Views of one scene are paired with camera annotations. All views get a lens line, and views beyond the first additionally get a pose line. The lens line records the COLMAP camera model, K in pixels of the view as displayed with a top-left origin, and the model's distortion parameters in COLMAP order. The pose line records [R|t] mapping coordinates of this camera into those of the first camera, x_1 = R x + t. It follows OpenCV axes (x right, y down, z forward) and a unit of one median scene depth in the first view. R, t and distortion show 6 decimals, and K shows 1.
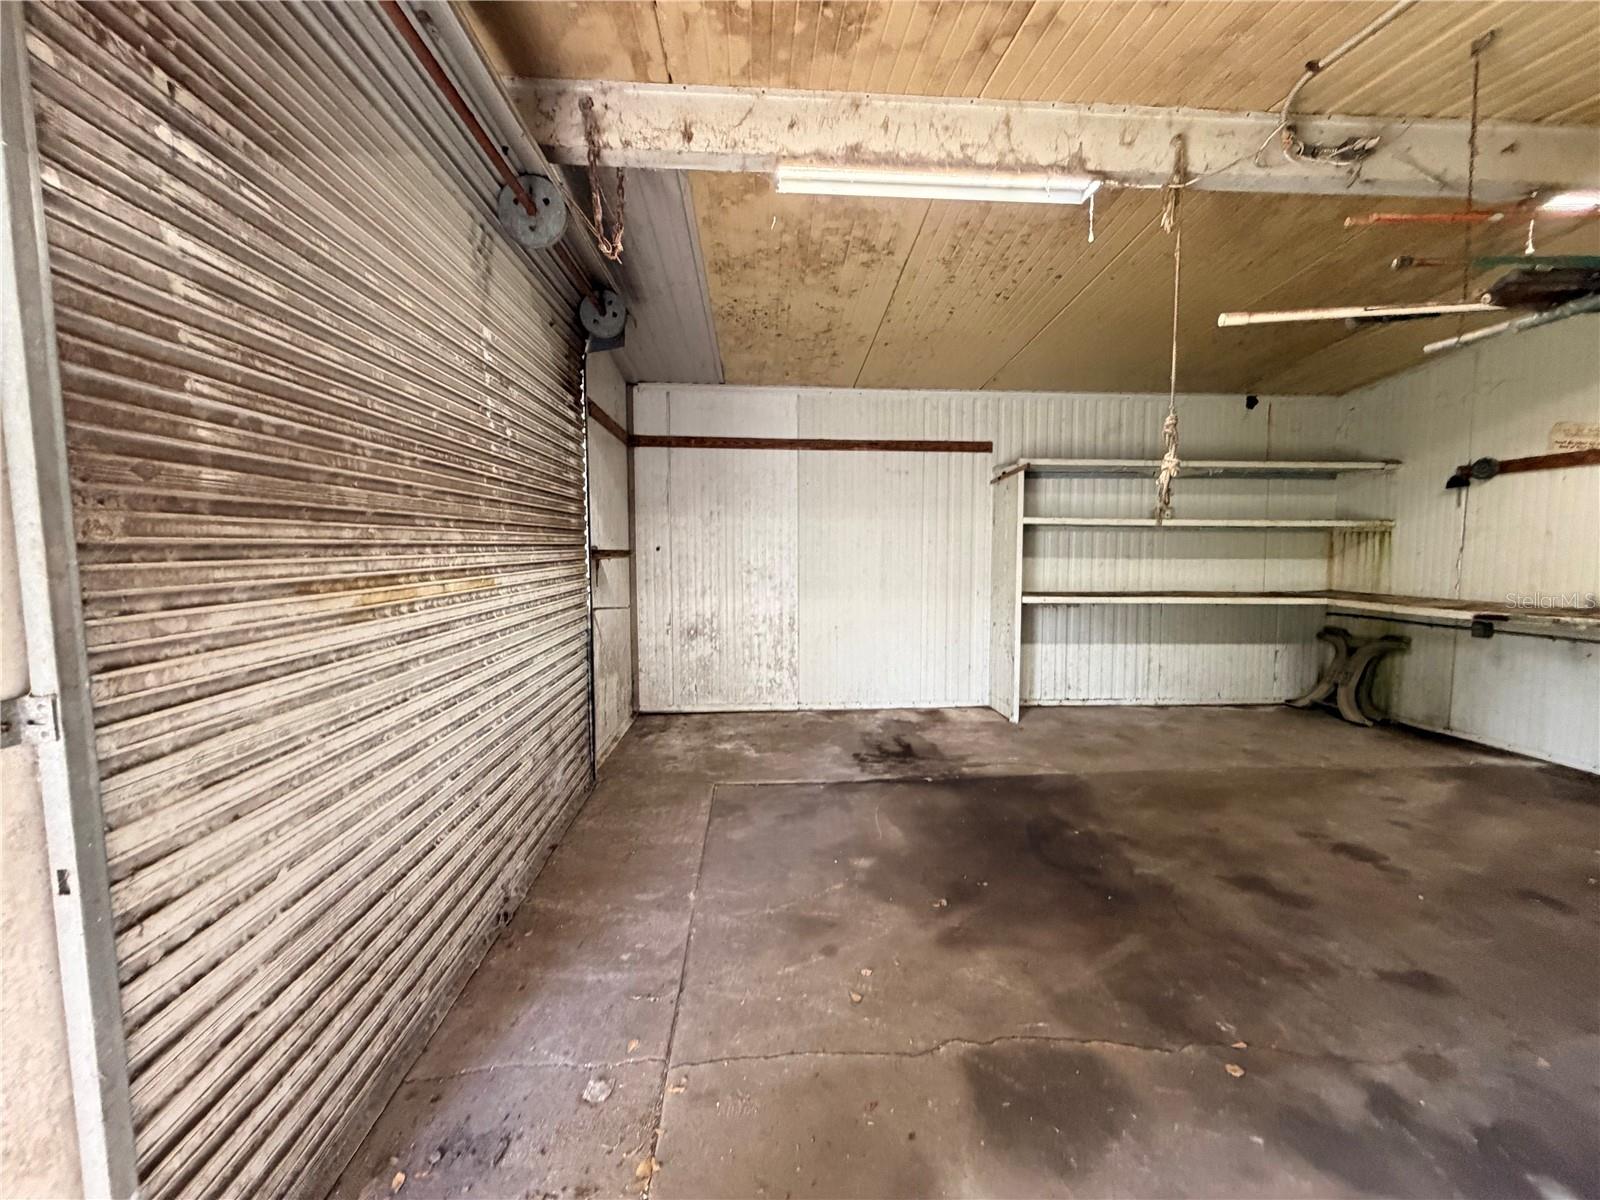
lens RADIAL K [[638.7, 0, 793.6], [0, 638.7, 600.7], [0, 0, 1]] dist [0.001841, -0.000013]
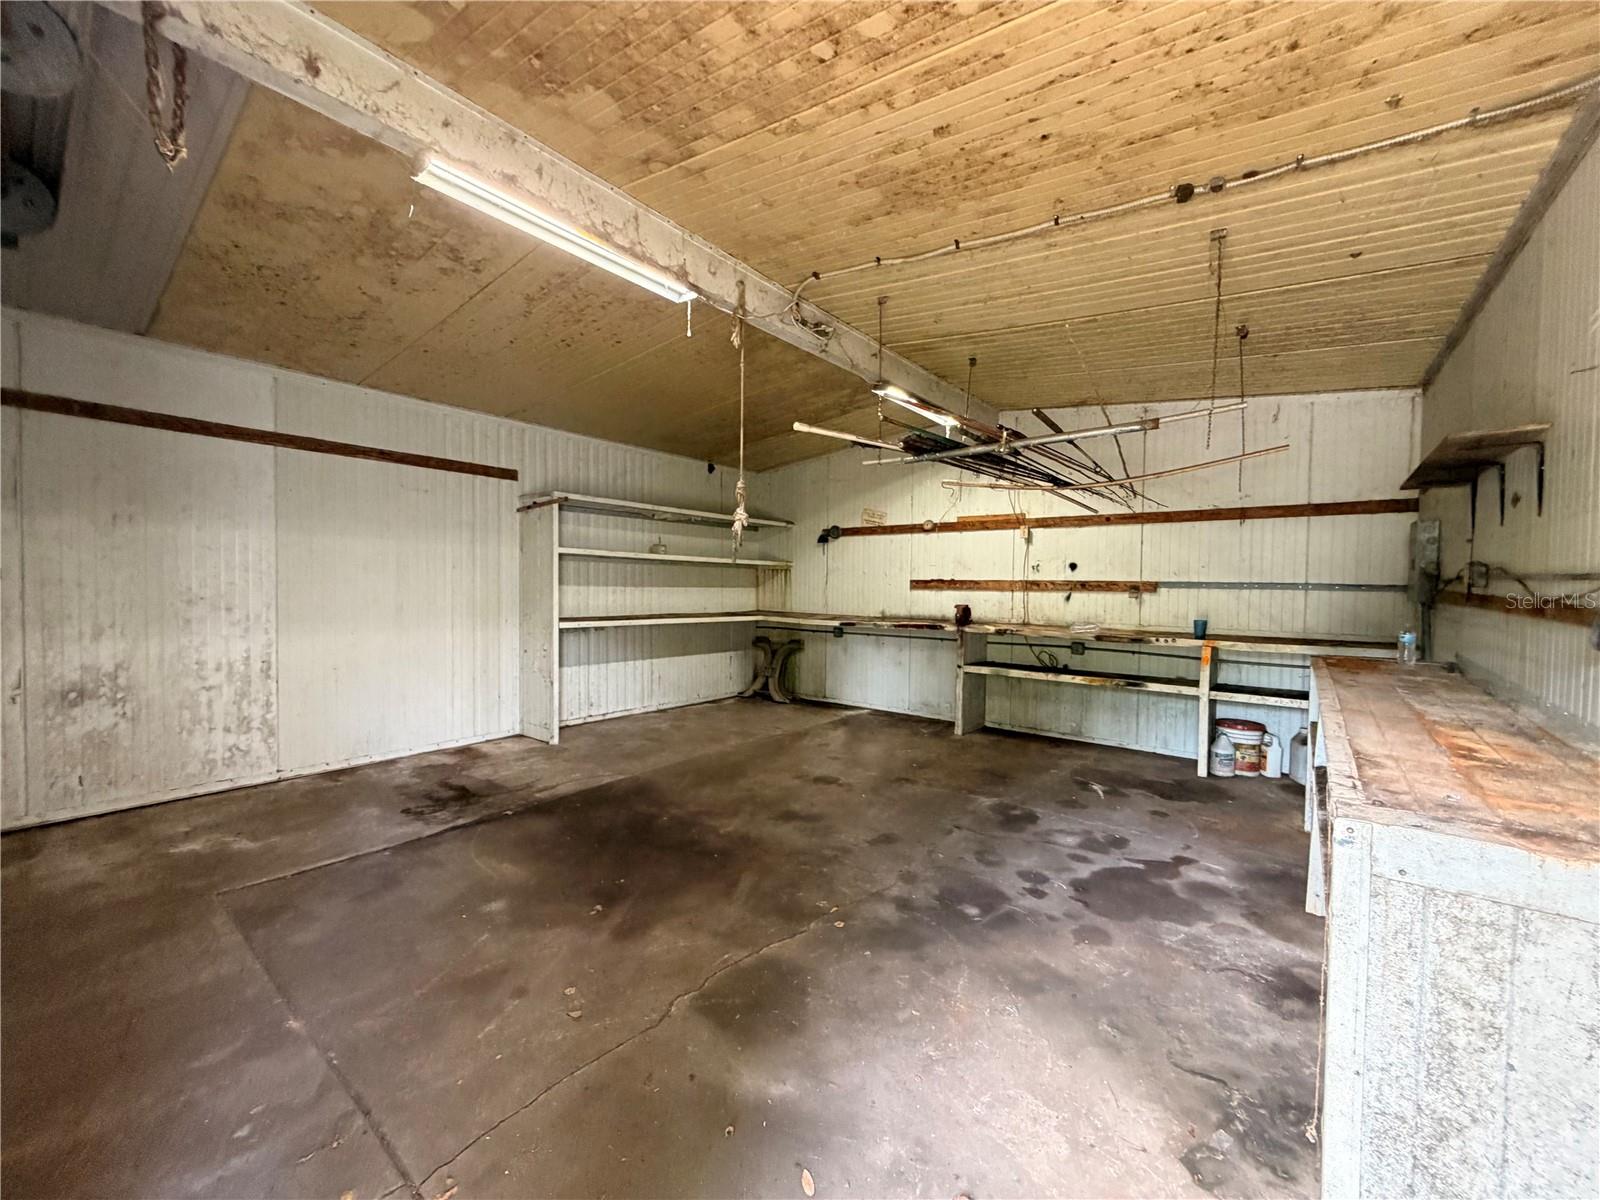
lens RADIAL K [[638.7, 0, 796.0], [0, 638.7, 600.7], [0, 0, 1]] dist [0.000519, 0.000093]
pose [[0.667674, -0.010610, 0.744378, -0.197336], [0.043640, 0.998737, -0.024908, 0.001758], [-0.743174, 0.049115, 0.667293, 0.012953]]
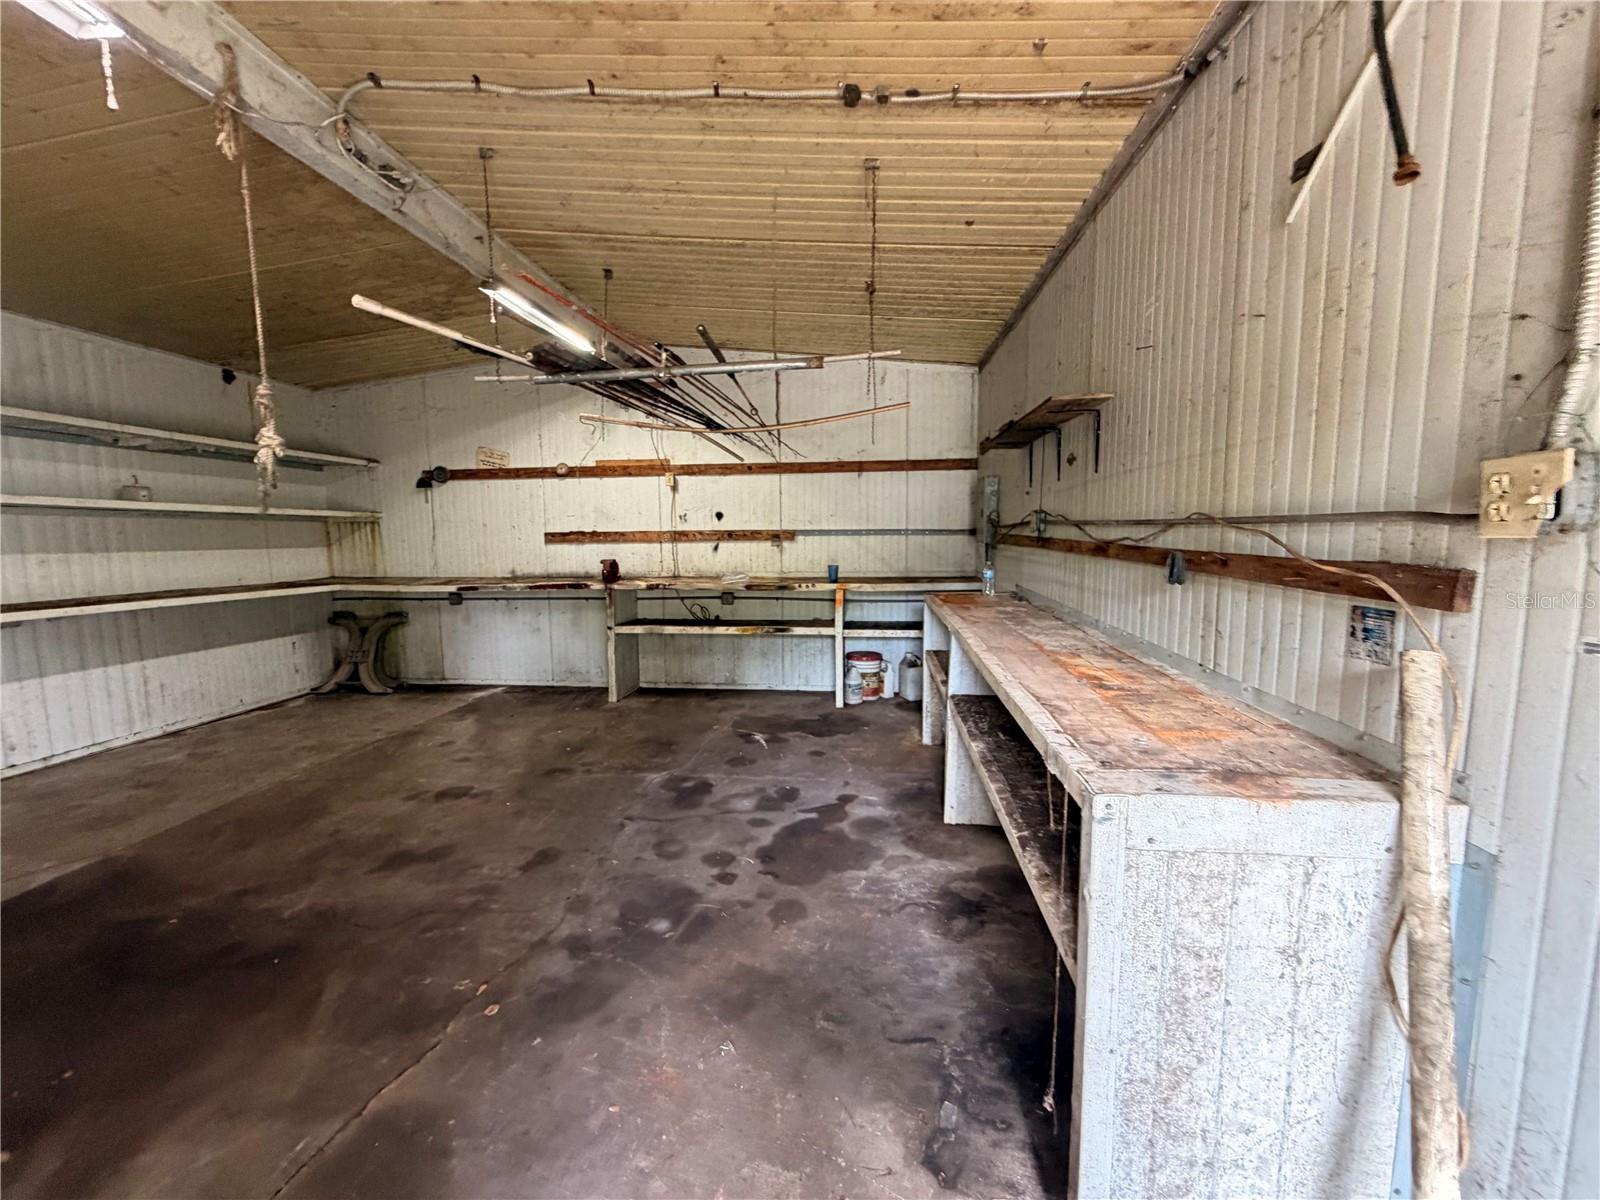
lens RADIAL K [[638.7, 0, 796.0], [0, 638.7, 600.7], [0, 0, 1]] dist [0.000519, 0.000093]
pose [[0.169990, -0.103870, 0.979956, -0.092797], [0.085933, 0.992204, 0.090262, -0.009525], [-0.981692, 0.068867, 0.177591, 0.094681]]
